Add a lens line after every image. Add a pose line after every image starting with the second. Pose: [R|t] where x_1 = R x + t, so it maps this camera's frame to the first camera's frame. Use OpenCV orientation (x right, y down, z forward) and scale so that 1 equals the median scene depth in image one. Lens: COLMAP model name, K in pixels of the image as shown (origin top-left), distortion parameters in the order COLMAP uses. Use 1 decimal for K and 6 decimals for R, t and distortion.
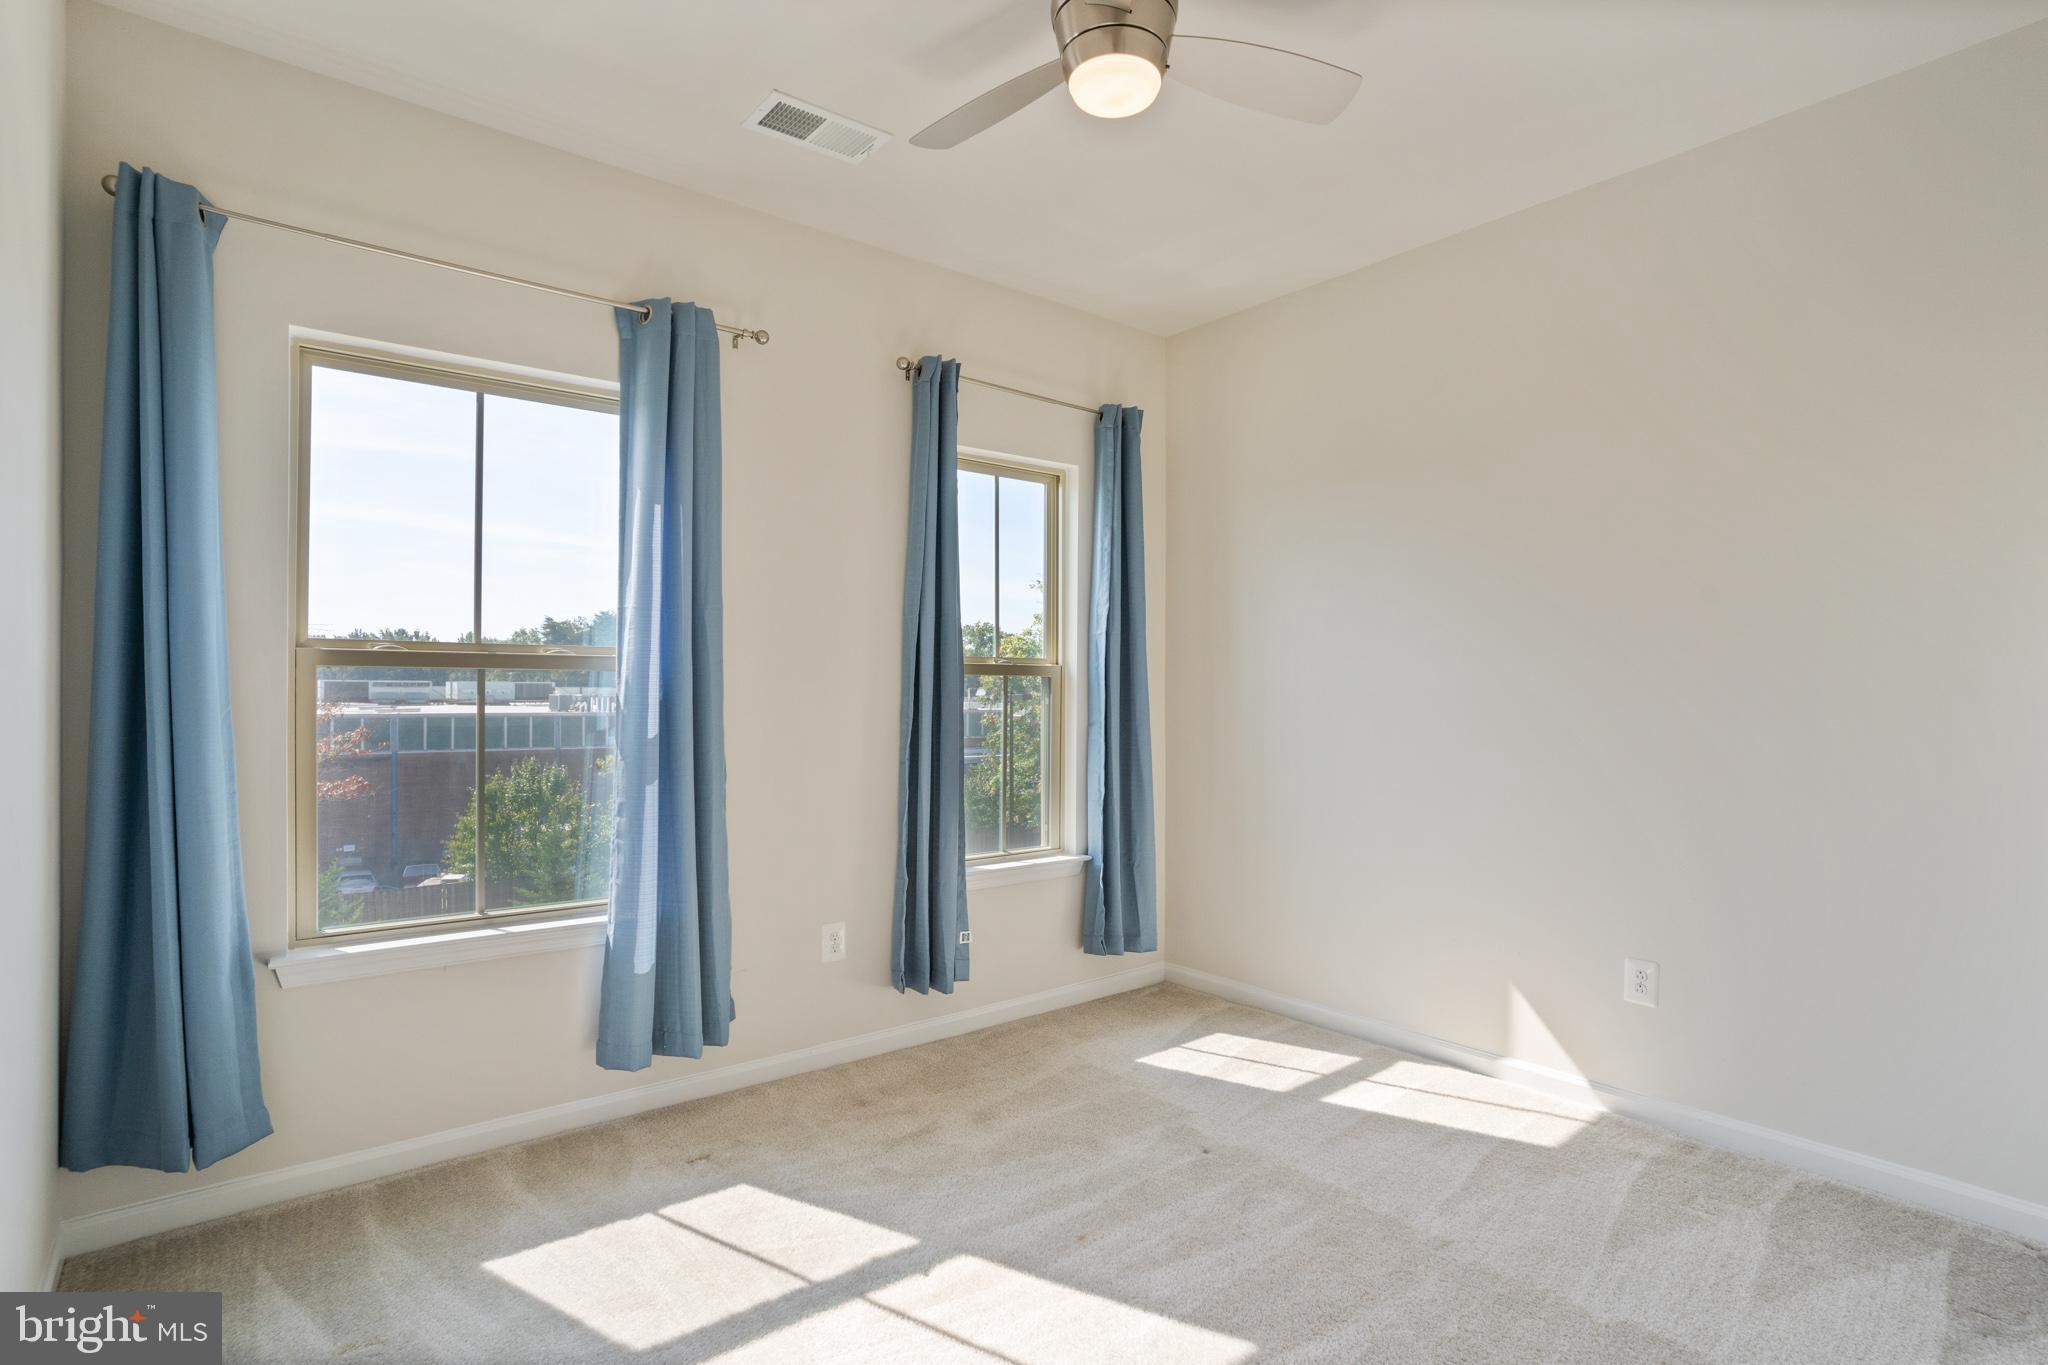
lens RADIAL K [[990.2, 0, 1018.4], [0, 990.2, 694.9], [0, 0, 1]] dist [-0.001175, 0.002436]
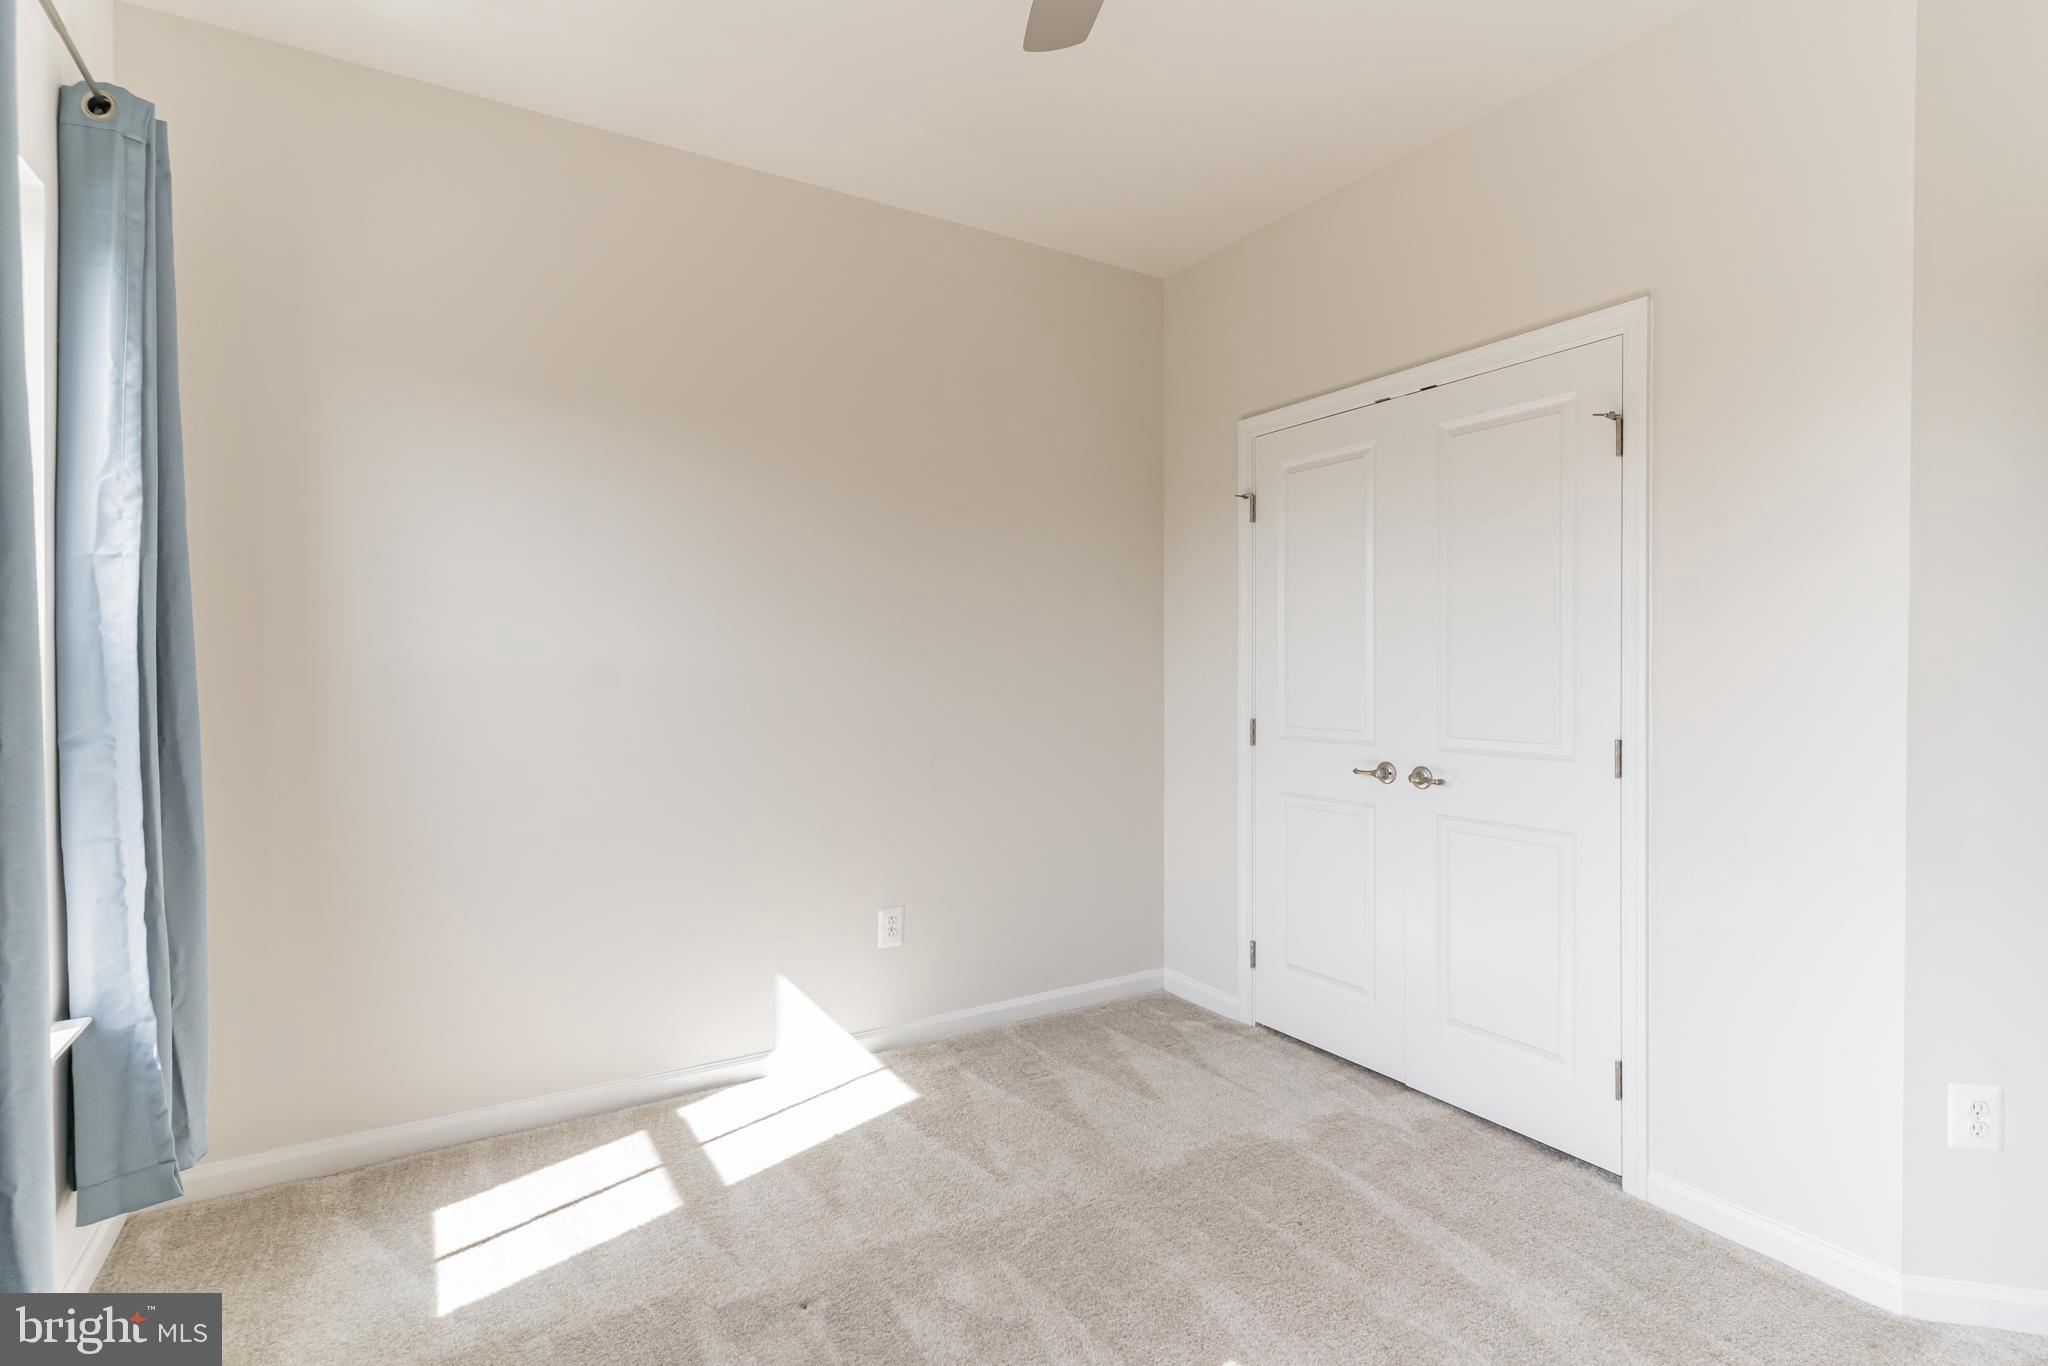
lens RADIAL K [[990.2, 0, 1018.4], [0, 990.2, 672.0], [0, 0, 1]] dist [-0.001175, 0.002436]
pose [[0.141688, -0.002435, 0.989908, -0.460960], [0.005015, 0.999986, 0.001742, -0.003190], [-0.989899, 0.004718, 0.141698, 0.671972]]
